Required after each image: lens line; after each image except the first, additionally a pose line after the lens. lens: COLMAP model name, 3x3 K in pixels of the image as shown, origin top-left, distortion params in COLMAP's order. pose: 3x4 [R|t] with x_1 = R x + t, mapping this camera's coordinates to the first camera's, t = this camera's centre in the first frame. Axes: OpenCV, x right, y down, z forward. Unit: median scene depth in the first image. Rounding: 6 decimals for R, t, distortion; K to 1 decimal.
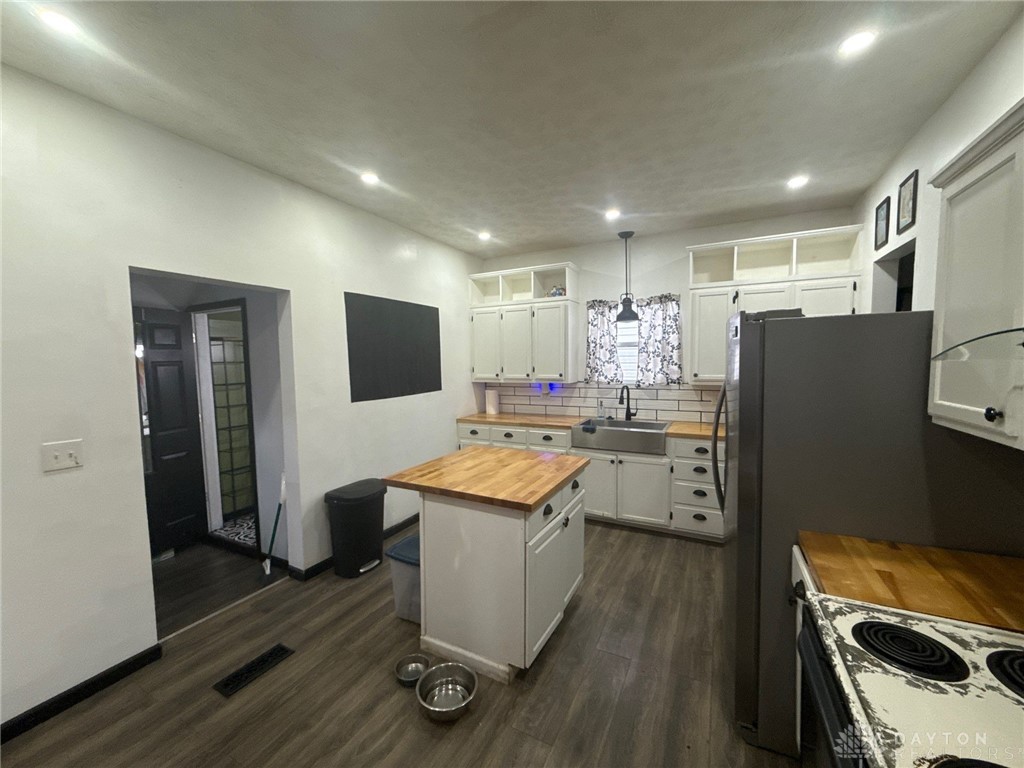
lens RADIAL K [[408.0, 0, 506.5], [0, 408.0, 386.1], [0, 0, 1]] dist [0.000658, 0.000354]
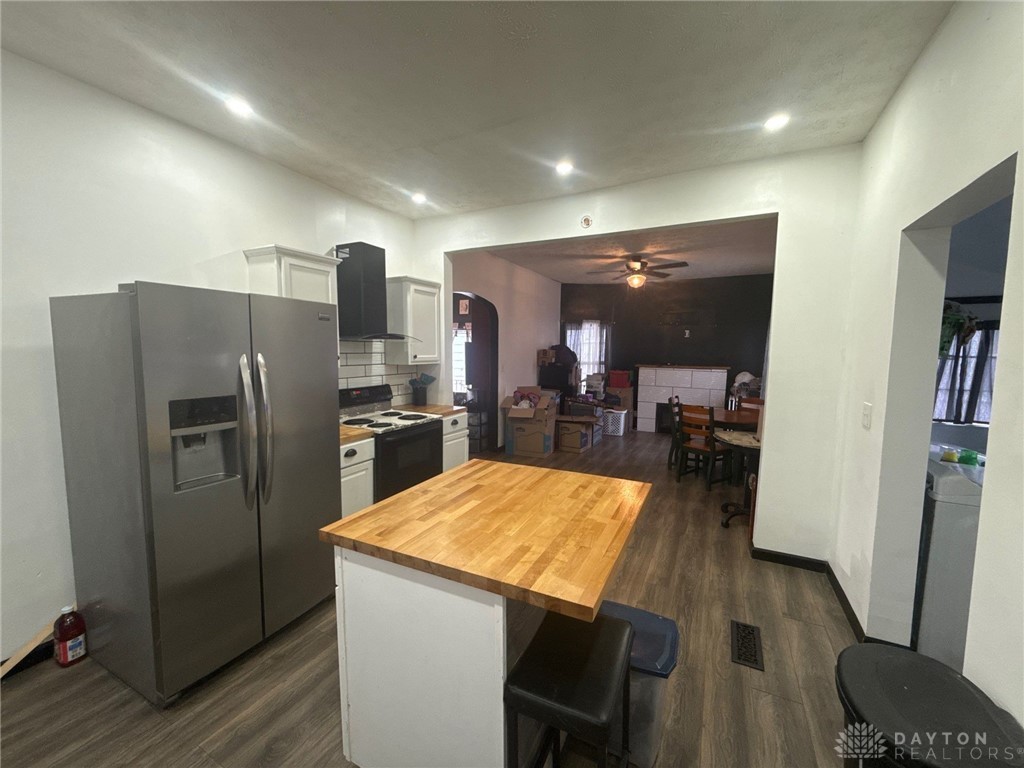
lens RADIAL K [[408.0, 0, 514.7], [0, 408.0, 384.1], [0, 0, 1]] dist [0.000658, 0.000354]
pose [[-0.999829, 0.004935, -0.017827, -0.031485], [0.002132, 0.988078, 0.153938, -0.097058], [0.018374, 0.153874, -0.987920, 1.958717]]
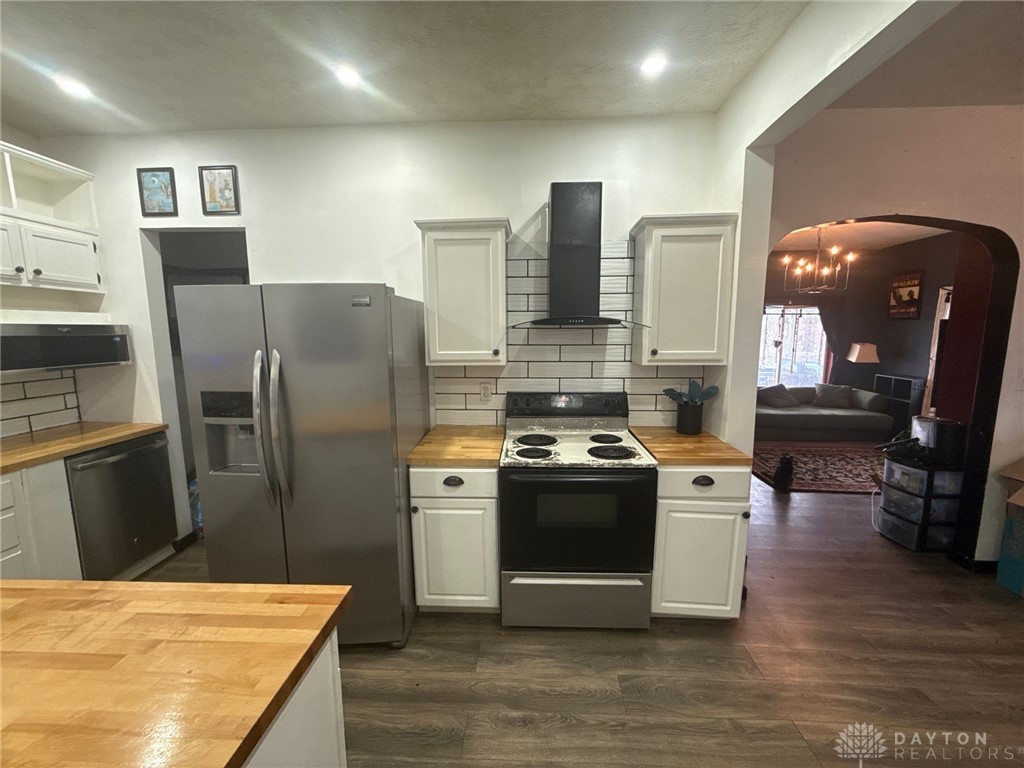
lens RADIAL K [[408.0, 0, 508.6], [0, 408.0, 386.8], [0, 0, 1]] dist [0.000658, 0.000354]
pose [[-0.418557, -0.110103, 0.901492, -0.453686], [0.071886, 0.985493, 0.153739, -0.041800], [-0.905341, 0.129153, -0.404570, 0.914292]]
